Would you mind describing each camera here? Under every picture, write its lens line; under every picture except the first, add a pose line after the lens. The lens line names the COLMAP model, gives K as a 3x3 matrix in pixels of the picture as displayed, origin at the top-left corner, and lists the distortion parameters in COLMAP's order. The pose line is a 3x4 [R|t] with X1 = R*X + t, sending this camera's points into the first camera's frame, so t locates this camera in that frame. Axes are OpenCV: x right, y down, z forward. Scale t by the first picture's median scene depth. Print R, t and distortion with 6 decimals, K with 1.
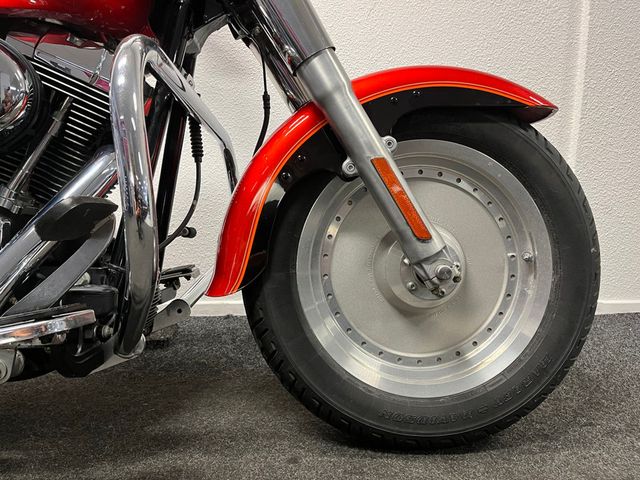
lens RADIAL K [[476.4, 0, 320.0], [0, 476.4, 240.0], [0, 0, 1]] dist [0.024052, -0.004116]
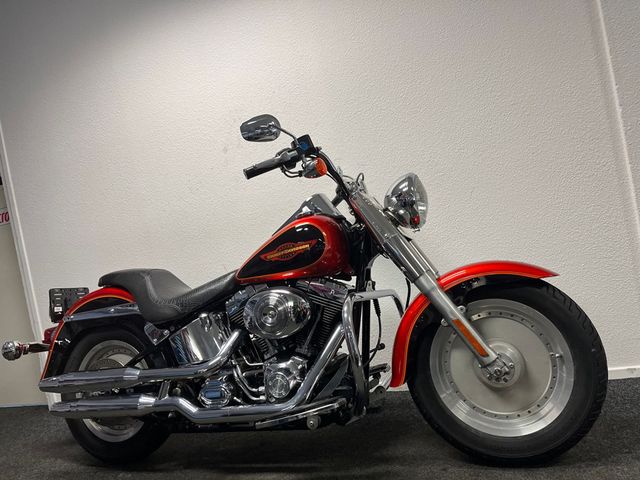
lens RADIAL K [[476.4, 0, 320.0], [0, 476.4, 240.0], [0, 0, 1]] dist [0.024052, -0.004116]
pose [[0.901352, -0.169955, -0.398347, 0.424871], [0.121084, 0.981997, -0.144988, -0.244917], [0.415817, 0.082451, 0.905703, -1.075125]]
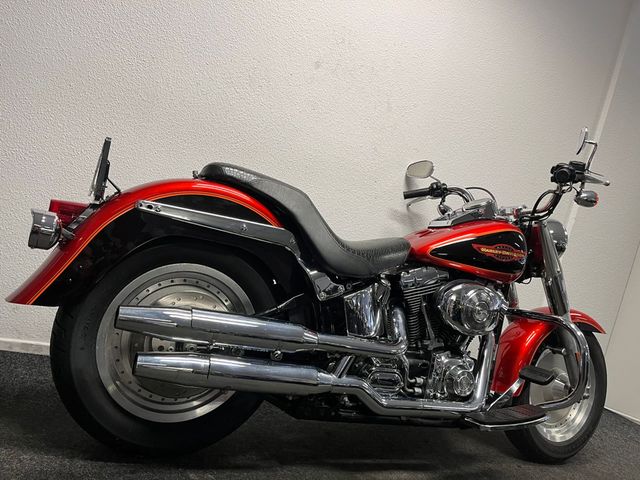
lens RADIAL K [[476.4, 0, 320.0], [0, 476.4, 240.0], [0, 0, 1]] dist [0.024052, -0.004116]
pose [[0.890894, 0.210933, 0.402262, -2.106172], [-0.183756, 0.977295, -0.105495, -0.207102], [-0.415380, 0.020067, 0.909426, -0.779639]]
